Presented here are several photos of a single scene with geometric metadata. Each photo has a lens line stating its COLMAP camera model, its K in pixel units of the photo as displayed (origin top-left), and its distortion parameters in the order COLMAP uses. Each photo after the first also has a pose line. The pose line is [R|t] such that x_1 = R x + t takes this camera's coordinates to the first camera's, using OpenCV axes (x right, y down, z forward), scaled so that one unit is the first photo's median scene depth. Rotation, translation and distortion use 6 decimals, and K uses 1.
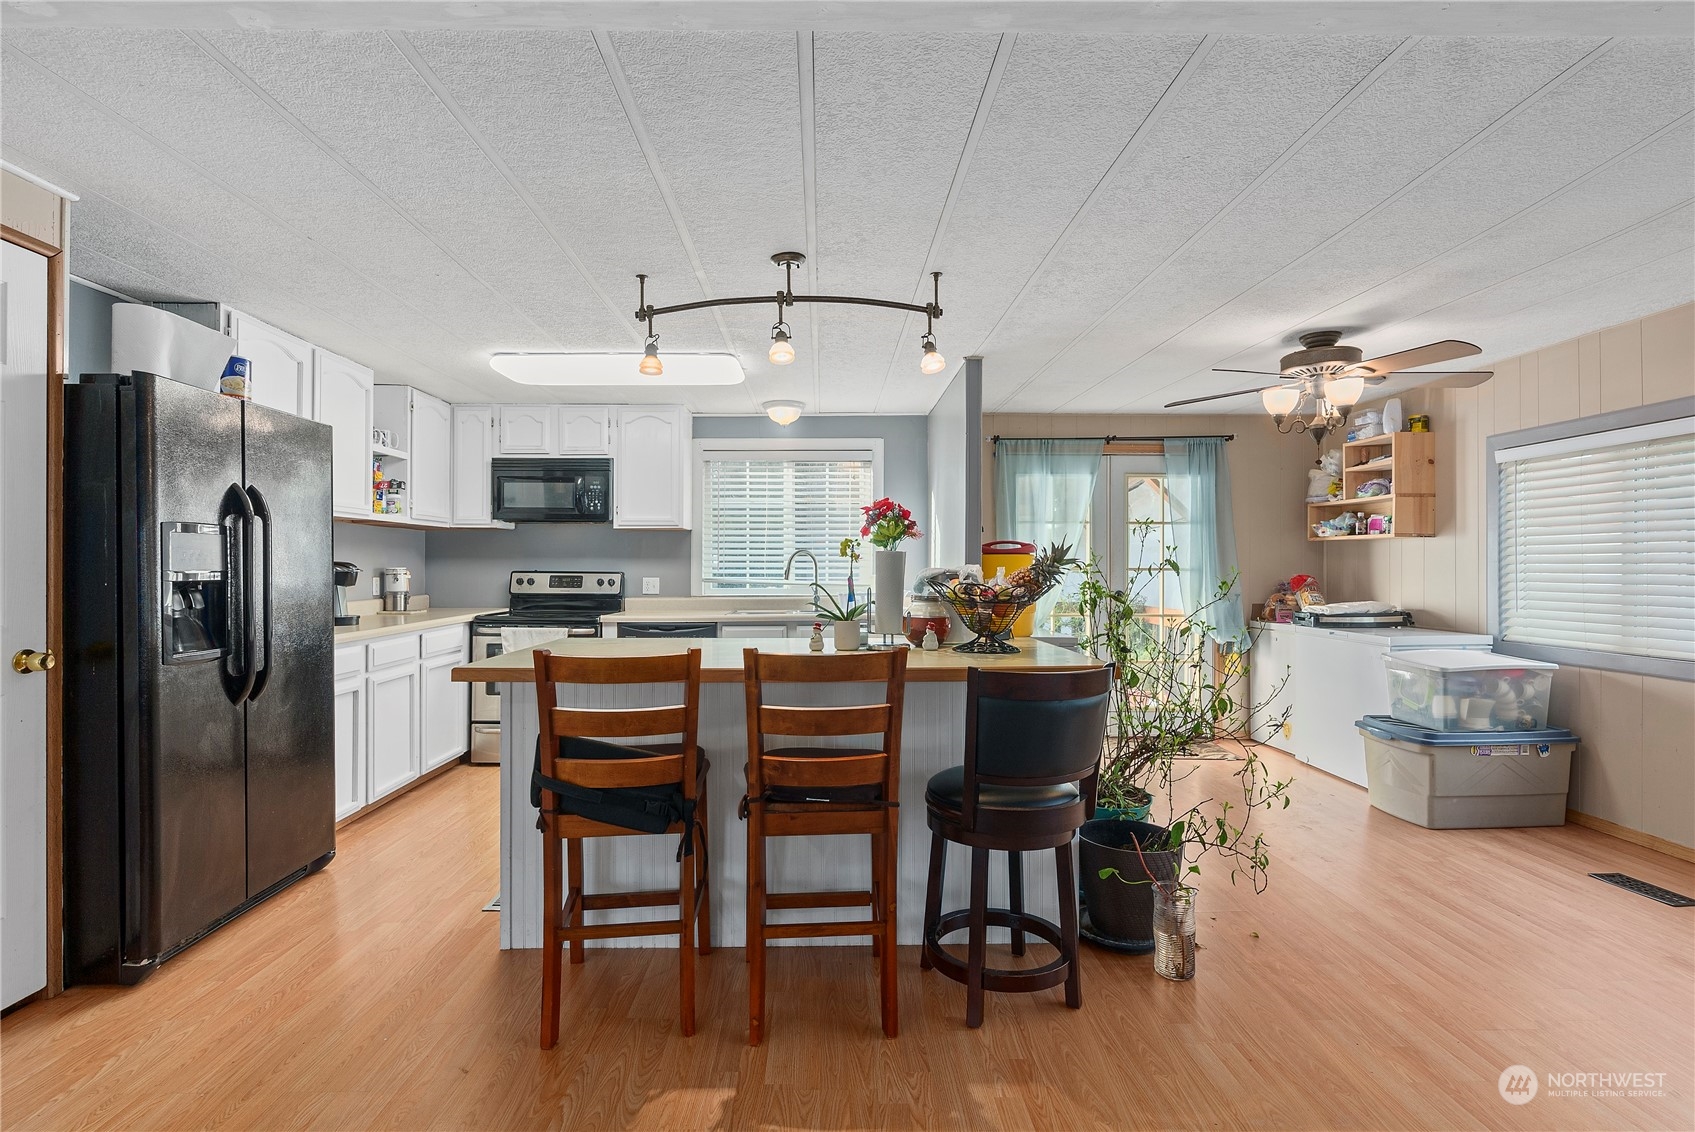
lens RADIAL K [[778.3, 0, 840.4], [0, 778.3, 570.7], [0, 0, 1]] dist [-0.005340, 0.002209]
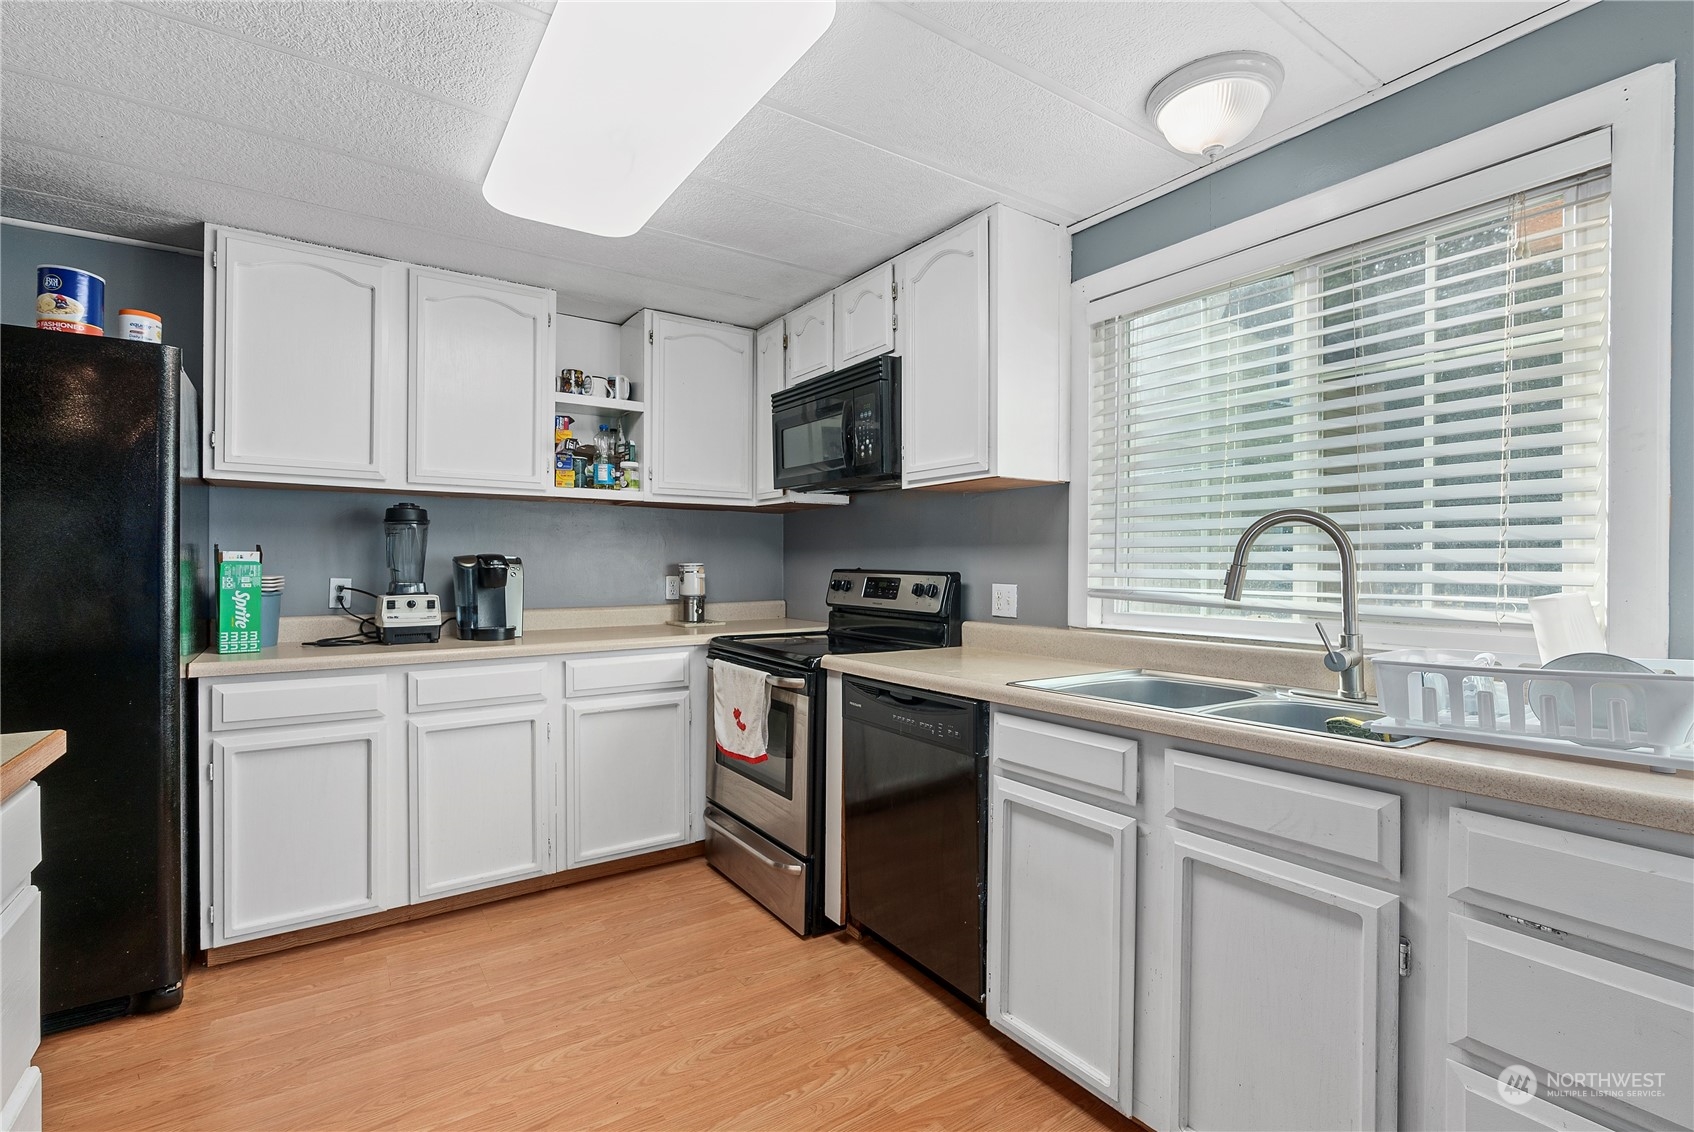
lens RADIAL K [[777.9, 0, 850.3], [0, 777.9, 562.8], [0, 0, 1]] dist [-0.005340, 0.002209]
pose [[0.543613, -0.000797, -0.839336, 0.144640], [-0.006930, 0.999961, -0.005438, -0.001517], [0.839308, 0.008773, 0.543586, 0.763807]]
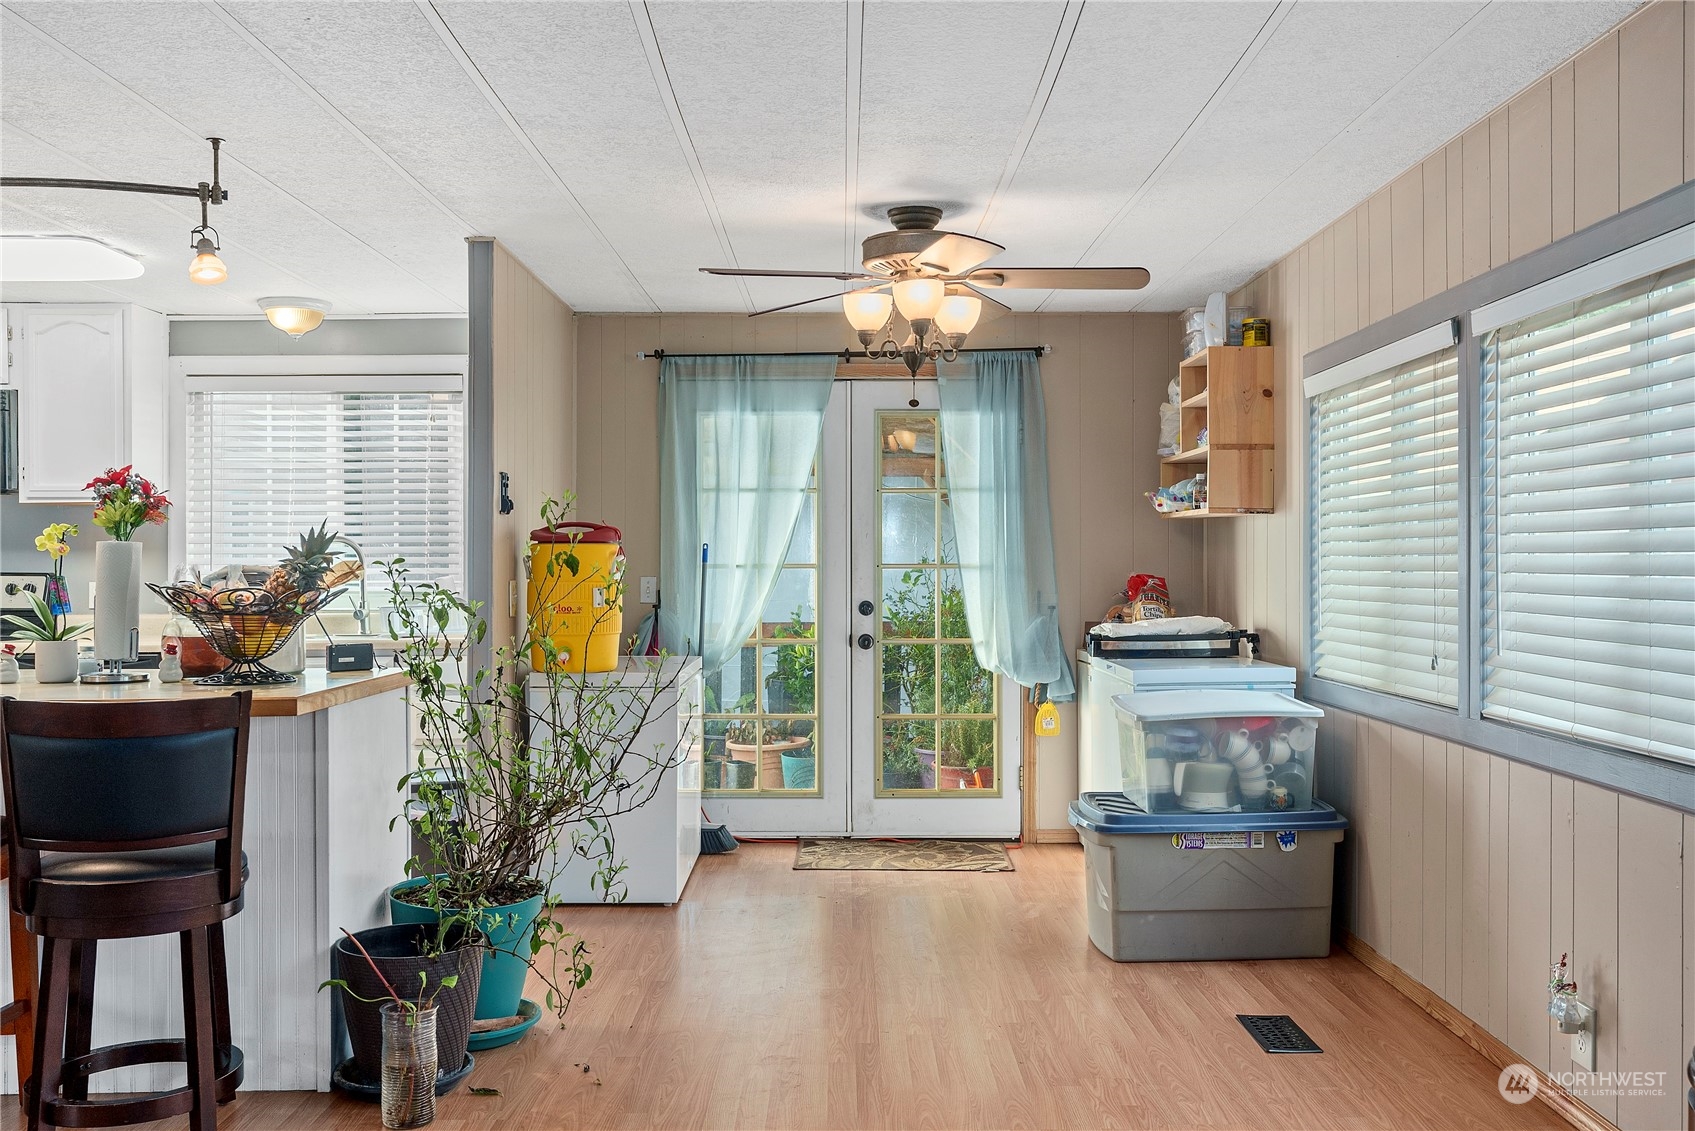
lens RADIAL K [[1465.5, 0, 856.9], [0, 1465.5, 566.7], [0, 0, 1]] dist [0.014985, 0.010319]
pose [[0.999921, -0.002995, -0.012174, 0.436070], [0.002955, 0.999990, -0.003326, 0.002984], [0.012183, 0.003290, 0.999920, -0.187467]]
